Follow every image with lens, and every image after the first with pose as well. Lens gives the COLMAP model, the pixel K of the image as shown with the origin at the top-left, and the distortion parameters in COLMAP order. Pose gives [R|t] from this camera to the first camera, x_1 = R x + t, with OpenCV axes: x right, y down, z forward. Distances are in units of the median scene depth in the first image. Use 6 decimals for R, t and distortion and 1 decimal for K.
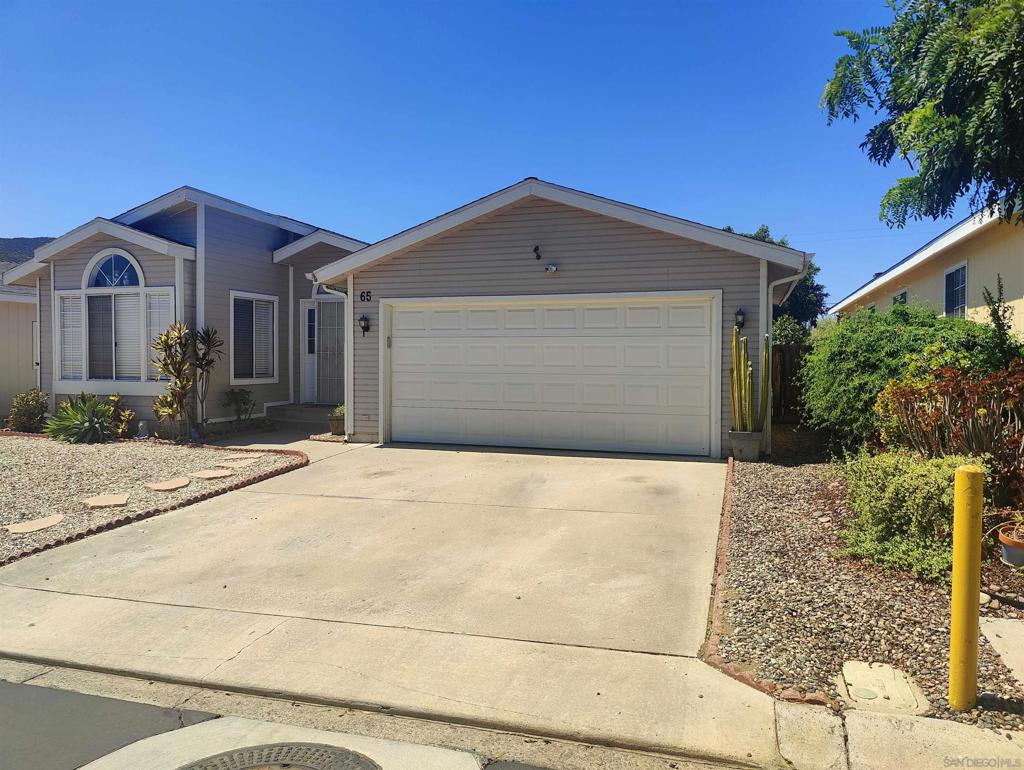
lens RADIAL K [[693.1, 0, 512.2], [0, 693.1, 383.4], [0, 0, 1]] dist [0.043629, -0.001487]
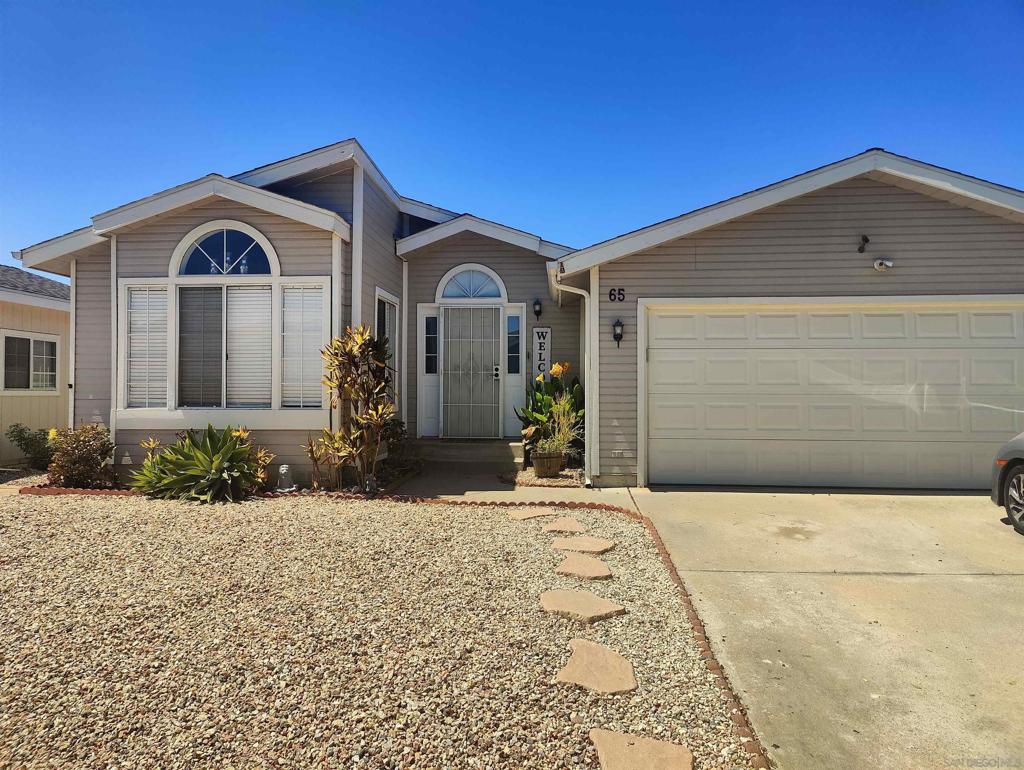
lens RADIAL K [[693.1, 0, 513.1], [0, 693.1, 388.4], [0, 0, 1]] dist [0.043629, -0.001487]
pose [[0.970572, -0.000587, 0.240809, -0.465281], [0.009548, 0.999304, -0.036048, 0.003768], [-0.240621, 0.037286, 0.969903, 0.264531]]
